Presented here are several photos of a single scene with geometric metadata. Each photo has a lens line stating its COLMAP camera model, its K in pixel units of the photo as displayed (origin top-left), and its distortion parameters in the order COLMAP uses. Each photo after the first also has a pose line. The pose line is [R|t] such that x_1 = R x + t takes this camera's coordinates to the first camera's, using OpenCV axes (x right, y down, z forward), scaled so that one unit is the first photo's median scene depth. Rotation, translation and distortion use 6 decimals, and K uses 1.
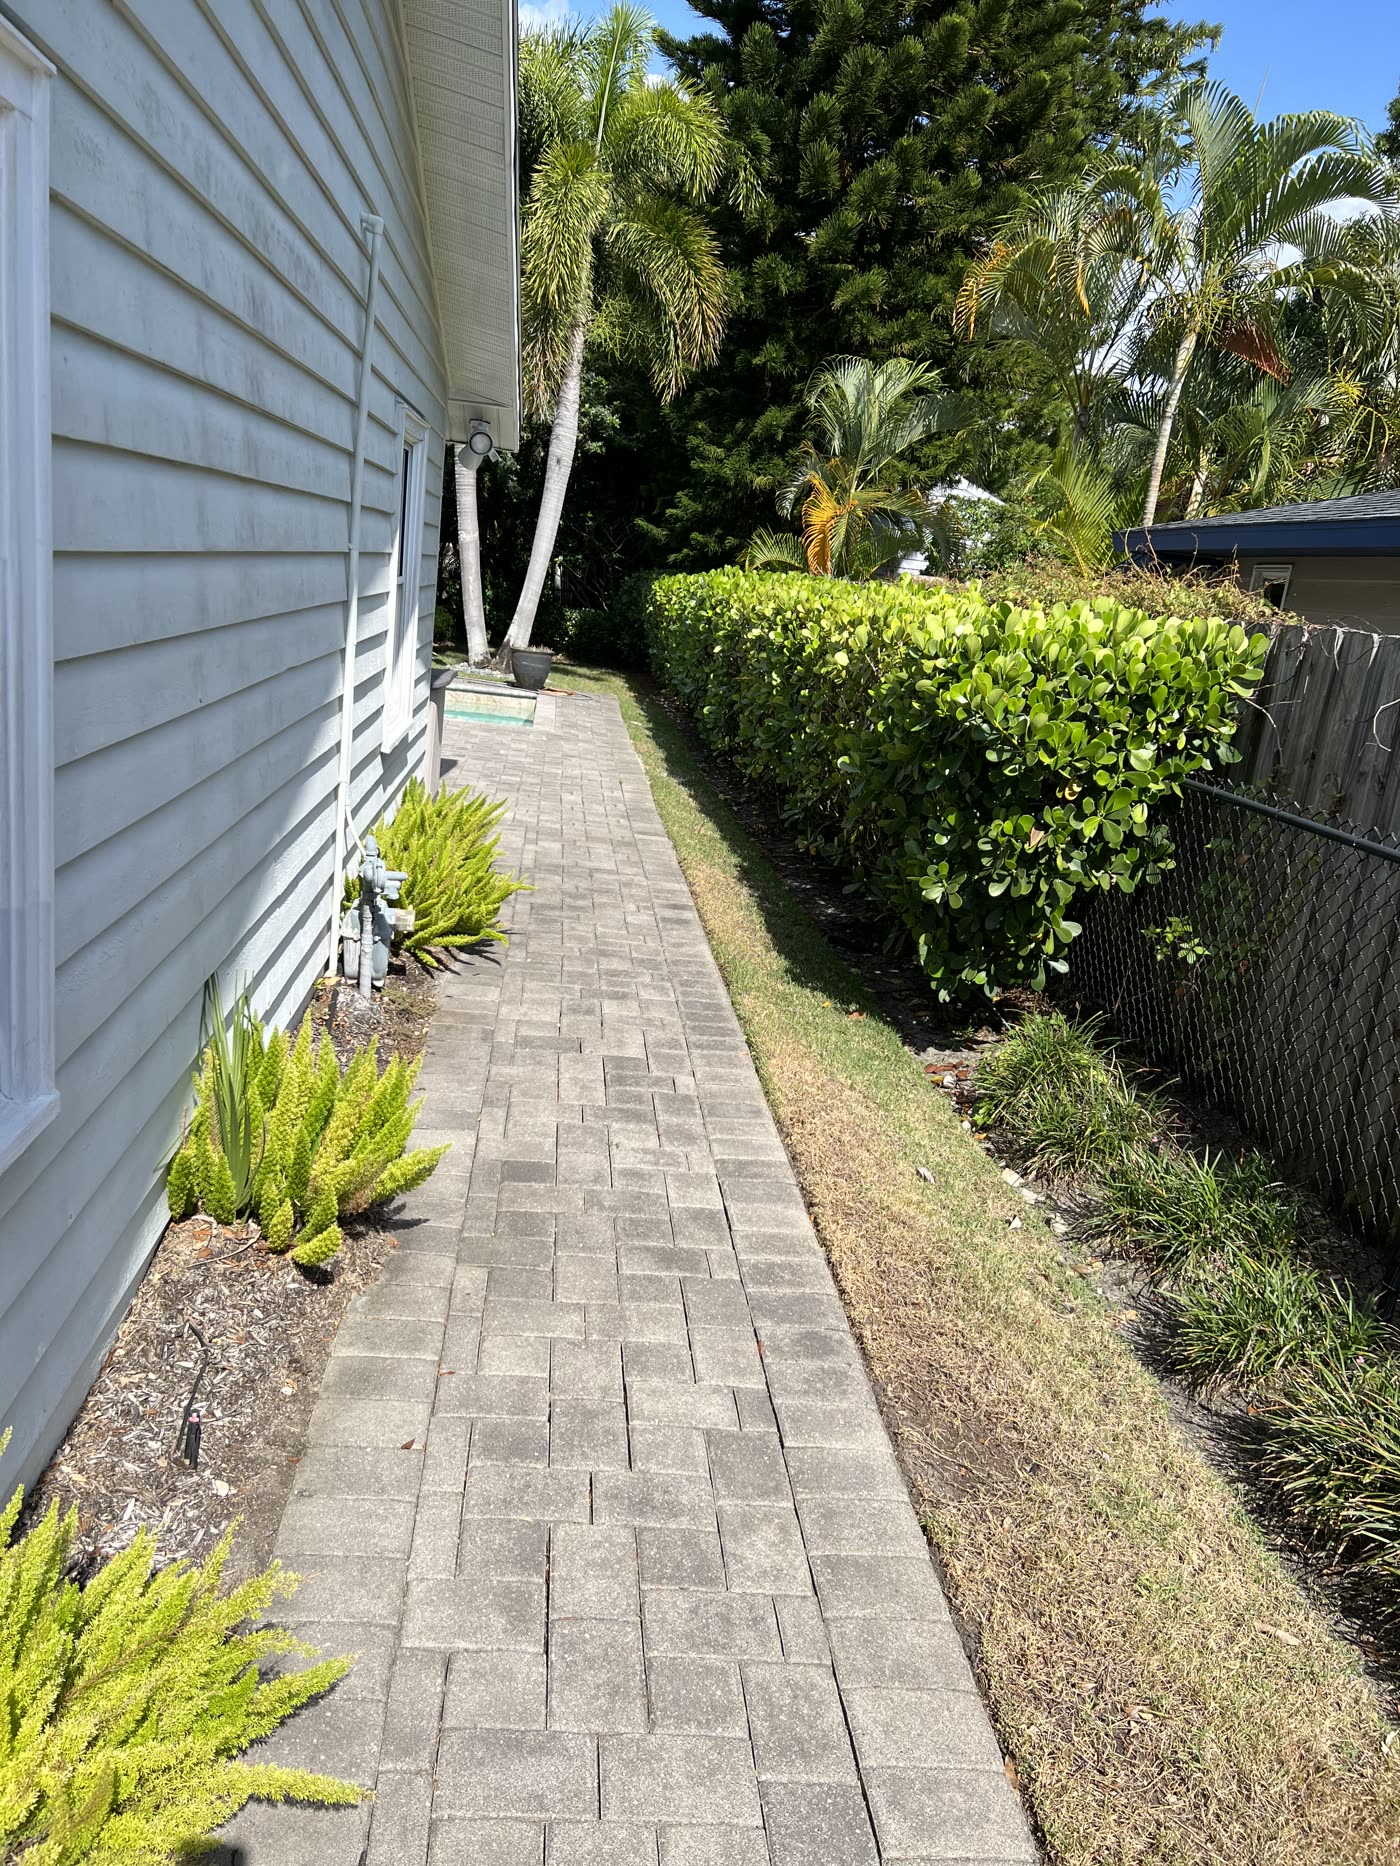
lens RADIAL K [[1444.8, 0, 700.0], [0, 1444.8, 933.0], [0, 0, 1]] dist [0.077636, -0.071809]
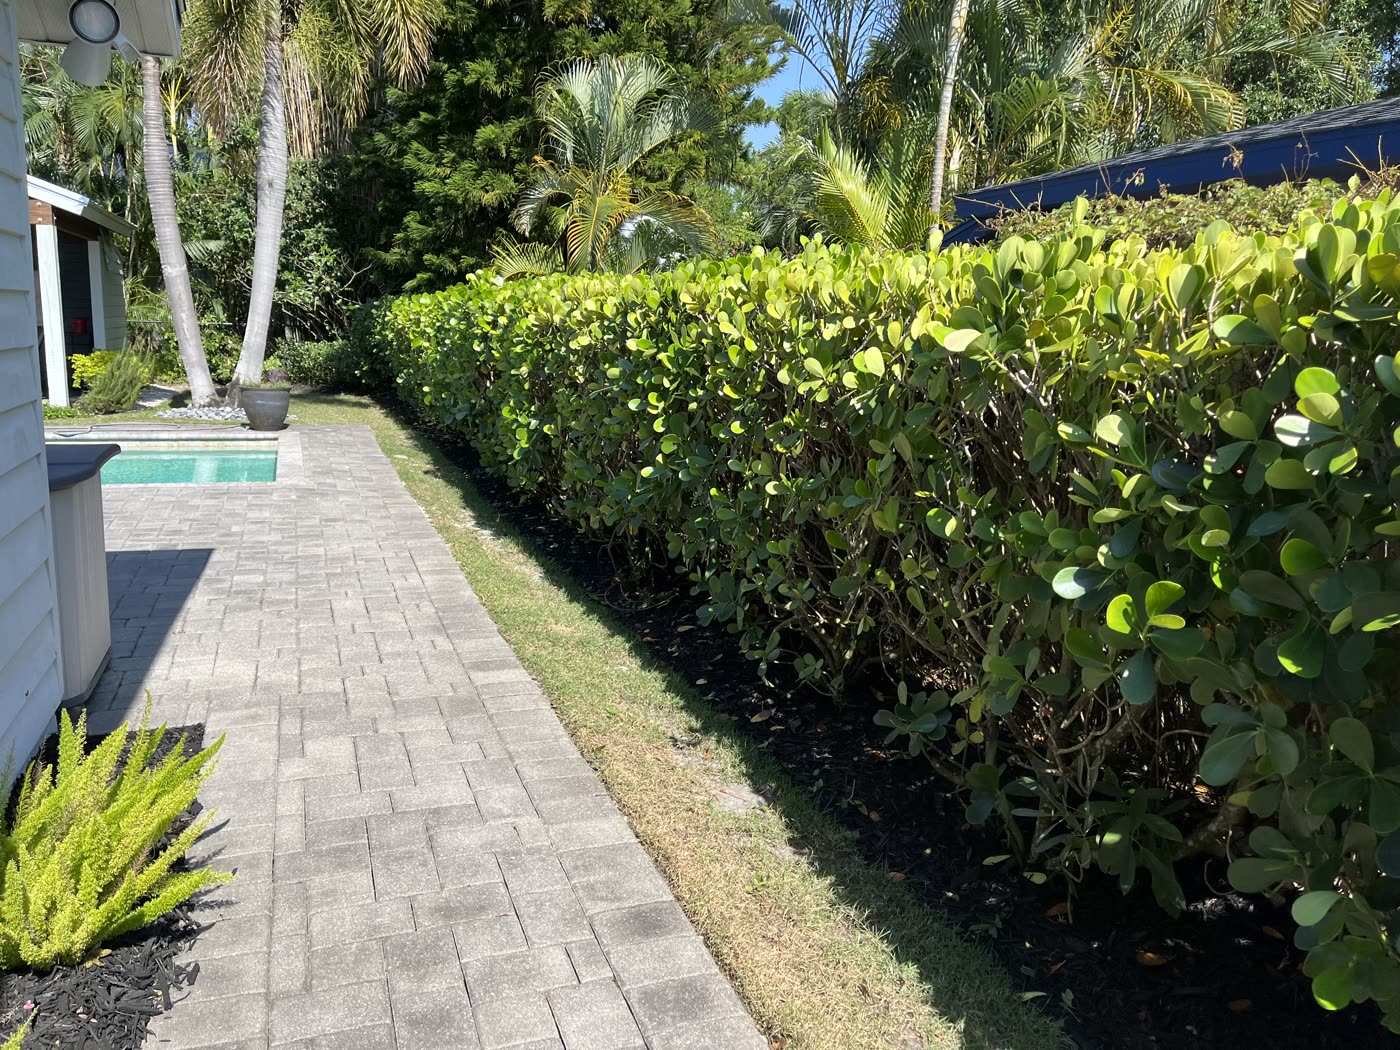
lens RADIAL K [[1084.0, 0, 700.0], [0, 1084.0, 525.0], [0, 0, 1]] dist [0.077636, -0.071809]
pose [[0.964193, -0.119064, 0.236972, -0.028494], [0.128160, 0.991480, -0.023302, -0.058432], [-0.232179, 0.052838, 0.971237, 0.282020]]
